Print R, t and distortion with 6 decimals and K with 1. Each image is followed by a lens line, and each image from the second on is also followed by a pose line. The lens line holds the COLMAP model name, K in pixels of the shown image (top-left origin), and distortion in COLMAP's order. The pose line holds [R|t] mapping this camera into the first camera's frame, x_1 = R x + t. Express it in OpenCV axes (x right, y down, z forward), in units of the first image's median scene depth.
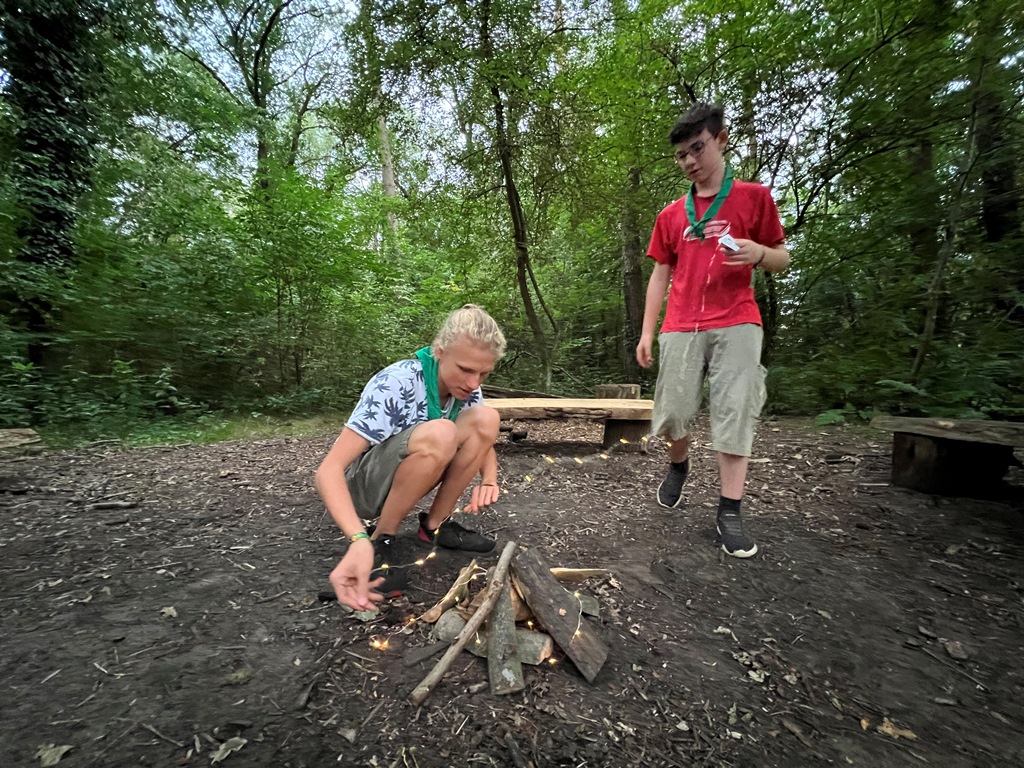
lens RADIAL K [[411.2, 0, 511.1], [0, 411.2, 385.1], [0, 0, 1]] dist [-0.000344, -0.000075]
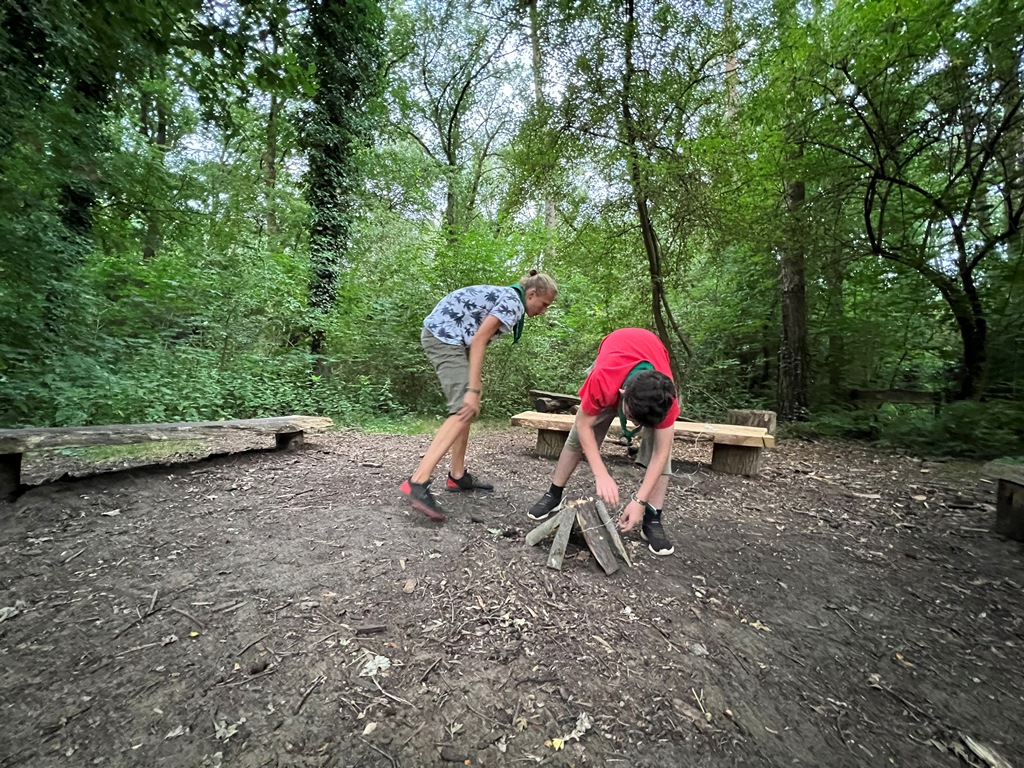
lens RADIAL K [[410.0, 0, 511.9], [0, 410.0, 388.4], [0, 0, 1]] dist [-0.000220, 0.000375]
pose [[0.931008, 0.040806, -0.362710, 0.078354], [-0.048574, 0.998744, -0.012319, -0.015120], [0.361751, 0.029087, 0.931821, -0.152289]]
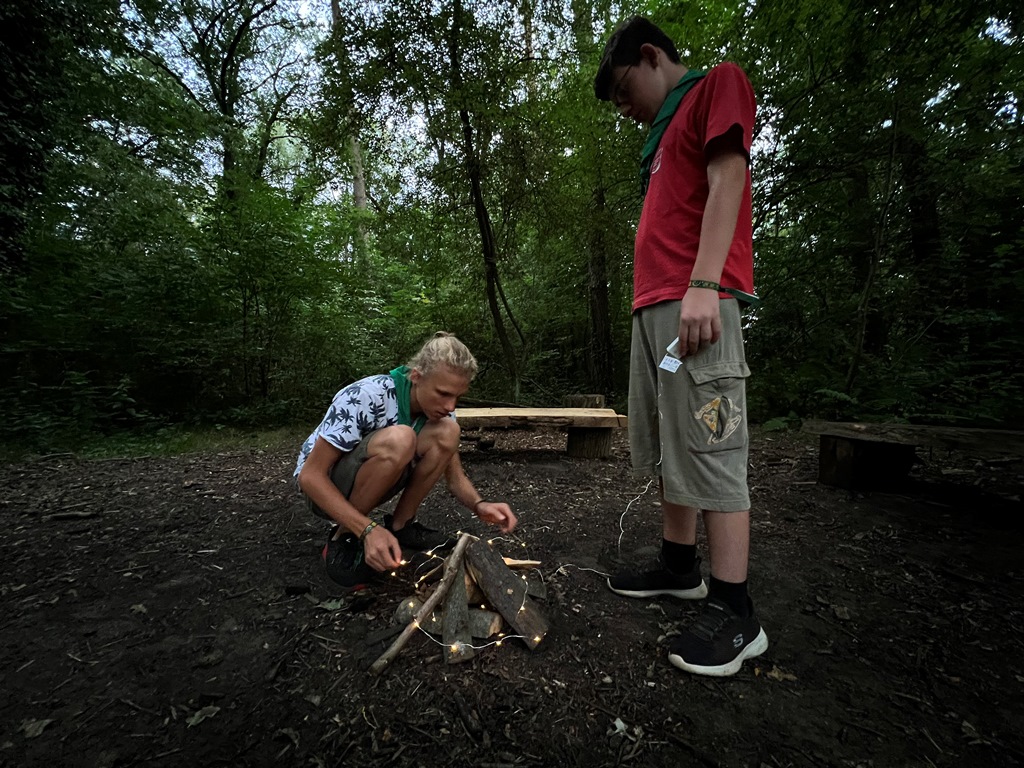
lens RADIAL K [[411.2, 0, 511.1], [0, 411.2, 385.1], [0, 0, 1]] dist [-0.000344, -0.000075]
pose [[0.997862, -0.001746, 0.065340, 0.009789], [0.003644, 0.999574, -0.028945, 0.003240], [-0.065262, 0.029121, 0.997443, -0.025244]]
